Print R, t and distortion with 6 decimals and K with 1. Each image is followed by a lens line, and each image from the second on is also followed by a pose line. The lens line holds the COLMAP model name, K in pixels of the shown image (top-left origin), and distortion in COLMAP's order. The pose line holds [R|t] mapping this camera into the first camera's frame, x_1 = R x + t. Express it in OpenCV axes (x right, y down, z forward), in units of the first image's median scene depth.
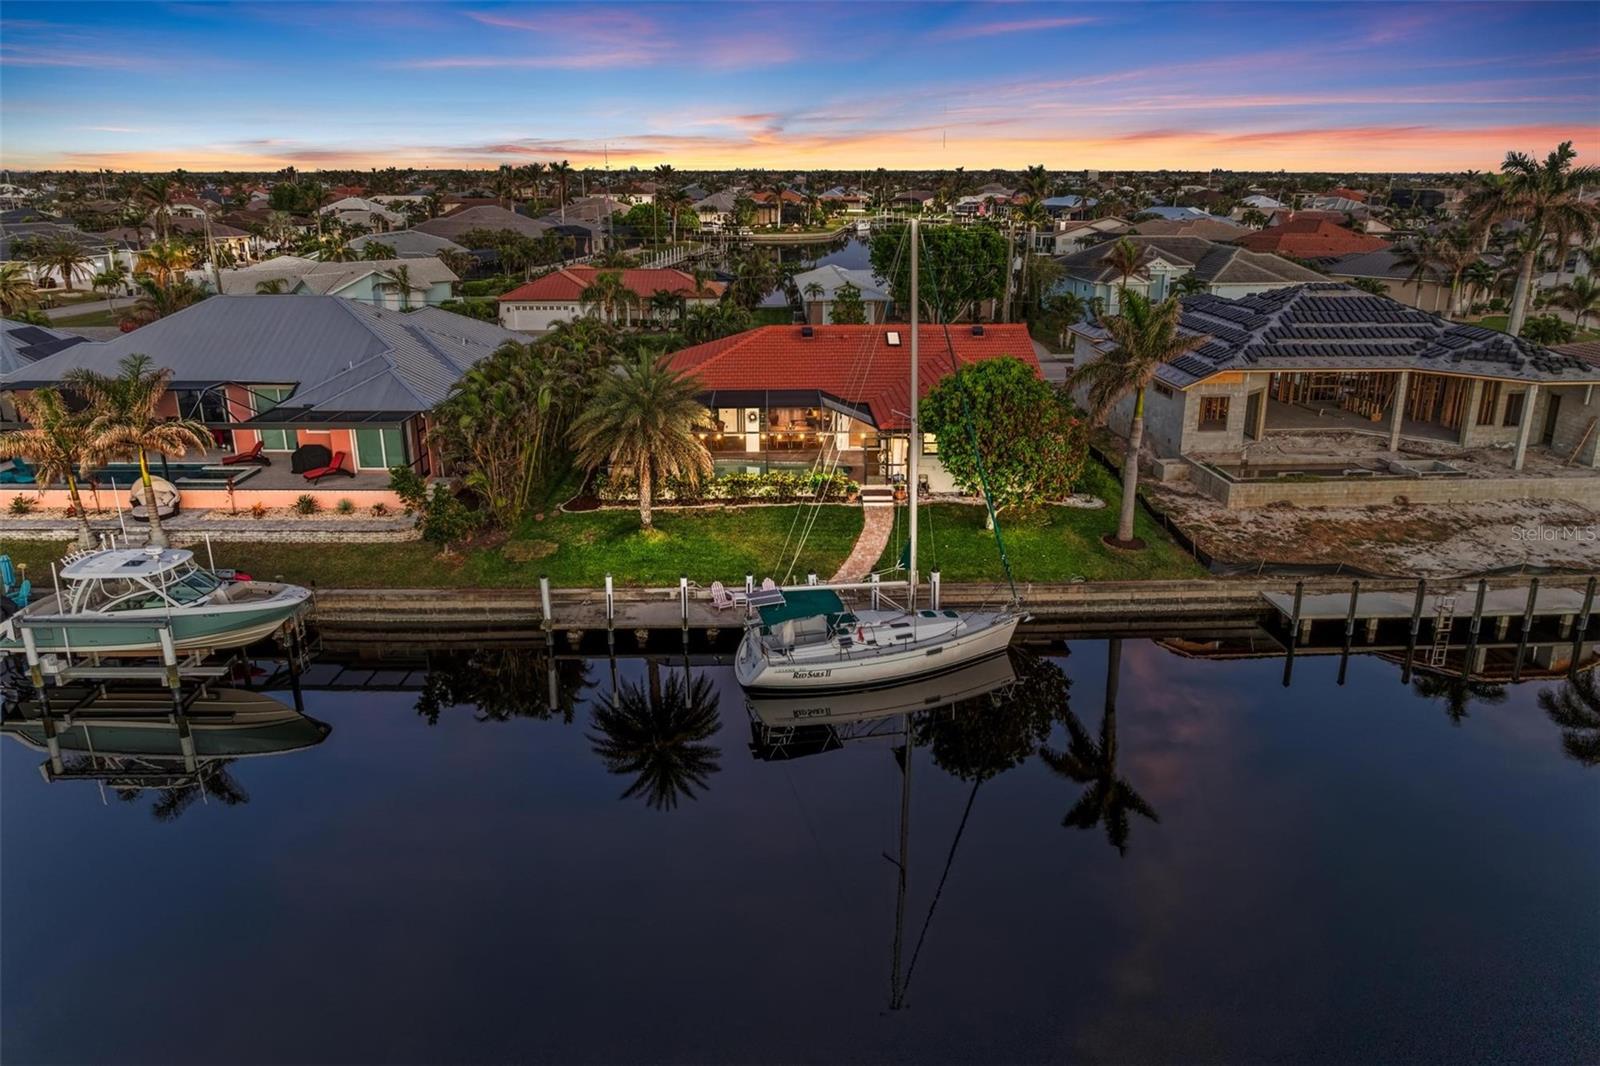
lens RADIAL K [[1108.6, 0, 795.2], [0, 1108.6, 527.8], [0, 0, 1]] dist [-0.033292, 0.023568]
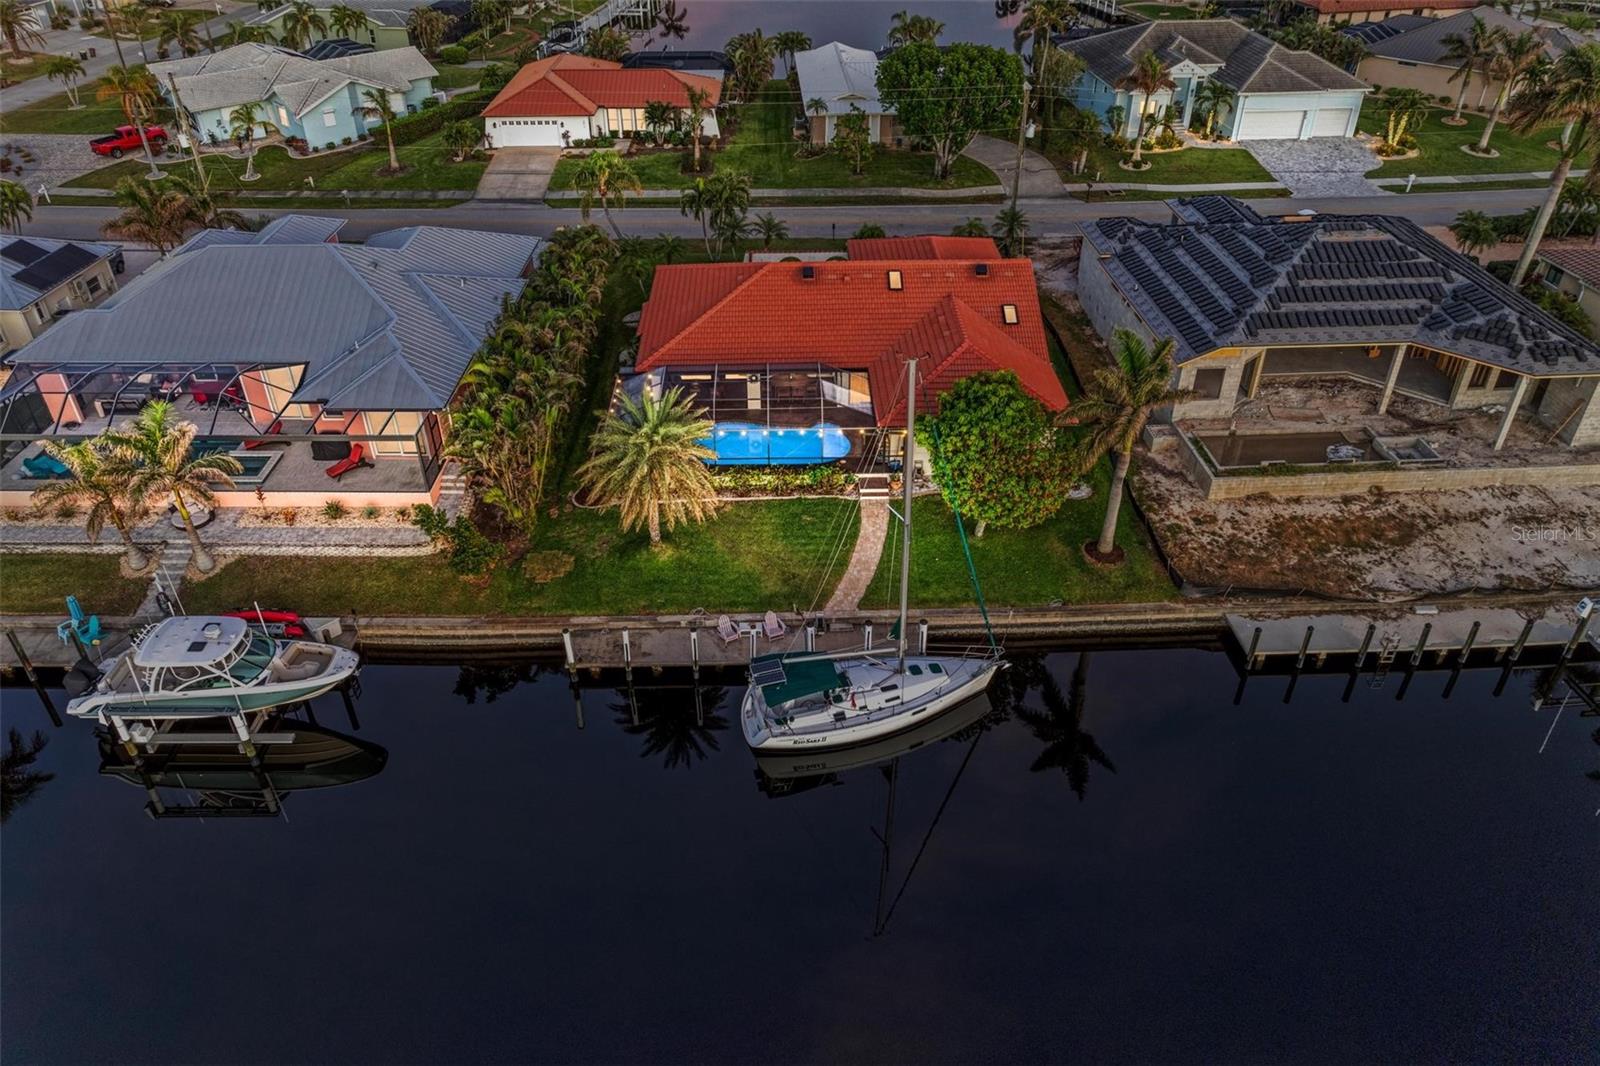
lens RADIAL K [[1108.6, 0, 787.2], [0, 1108.6, 525.2], [0, 0, 1]] dist [-0.033292, 0.023568]
pose [[0.999959, 0.001015, -0.009011, 0.001618], [0.001693, 0.955340, 0.295504, -0.324216], [0.008909, -0.295508, 0.955299, -0.013043]]
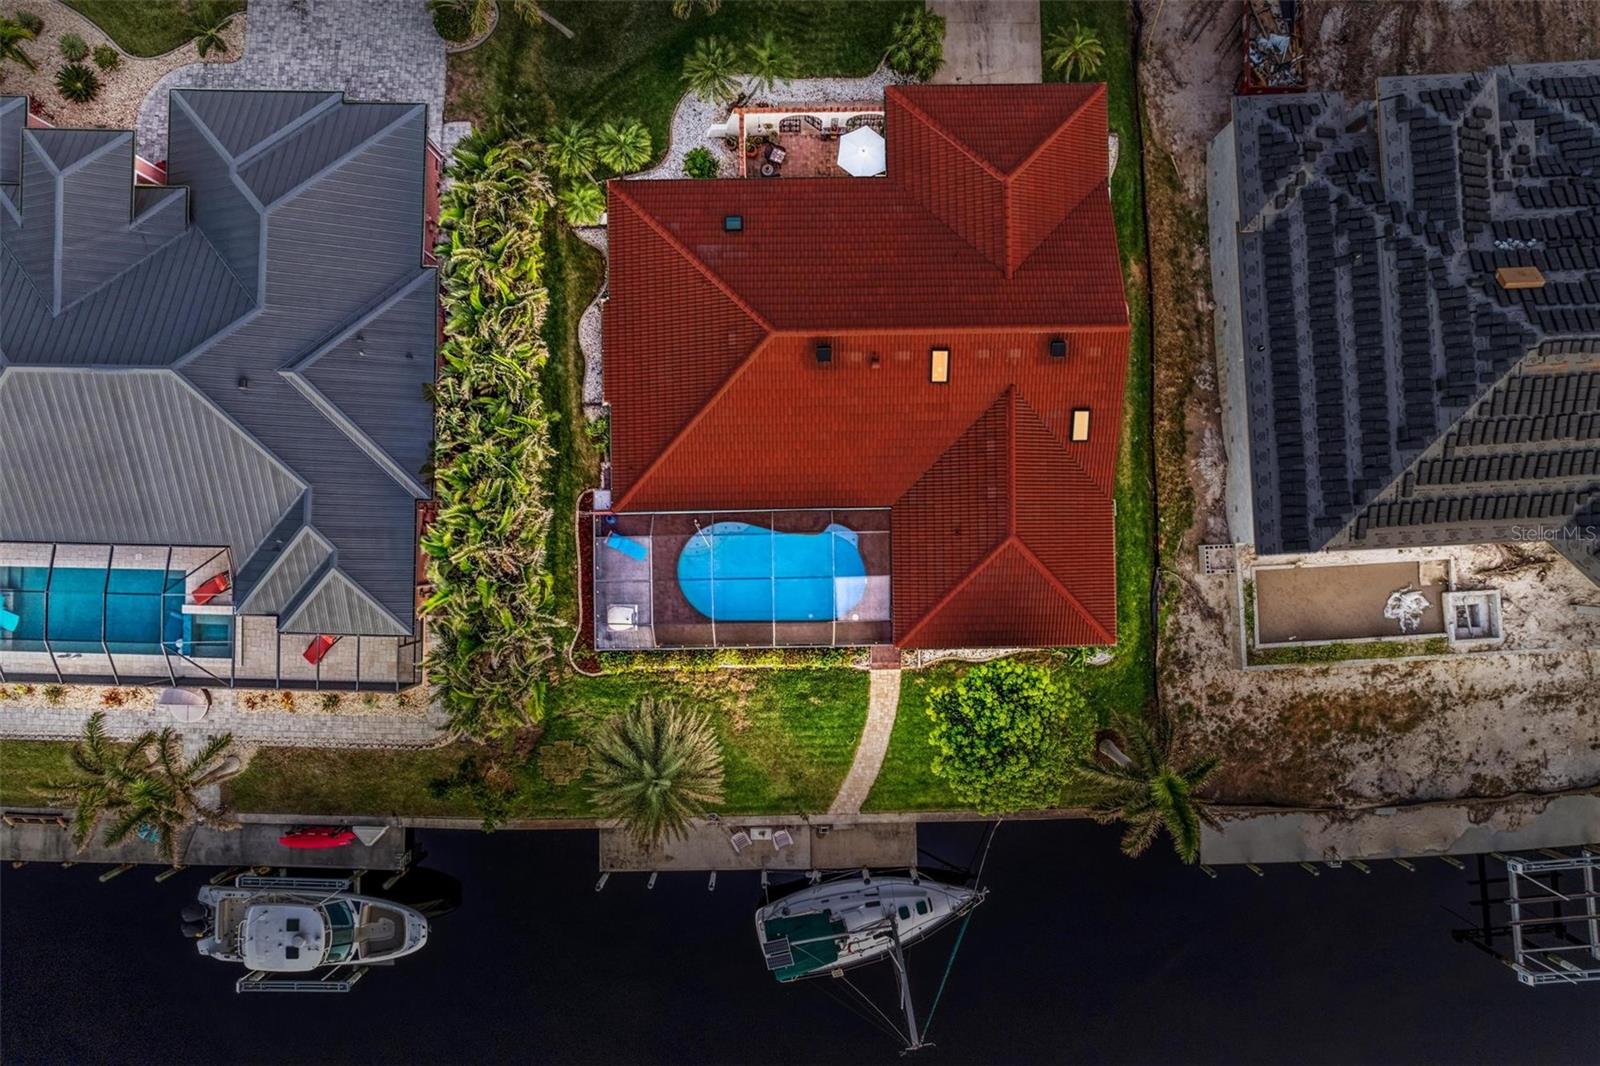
lens RADIAL K [[1108.6, 0, 799.6], [0, 1108.6, 532.5], [0, 0, 1]] dist [-0.033292, 0.023568]
pose [[0.999929, 0.011722, -0.002125, -0.002974], [-0.001757, 0.321509, 0.946905, -1.072378], [0.011783, -0.946834, 0.321507, 0.839943]]
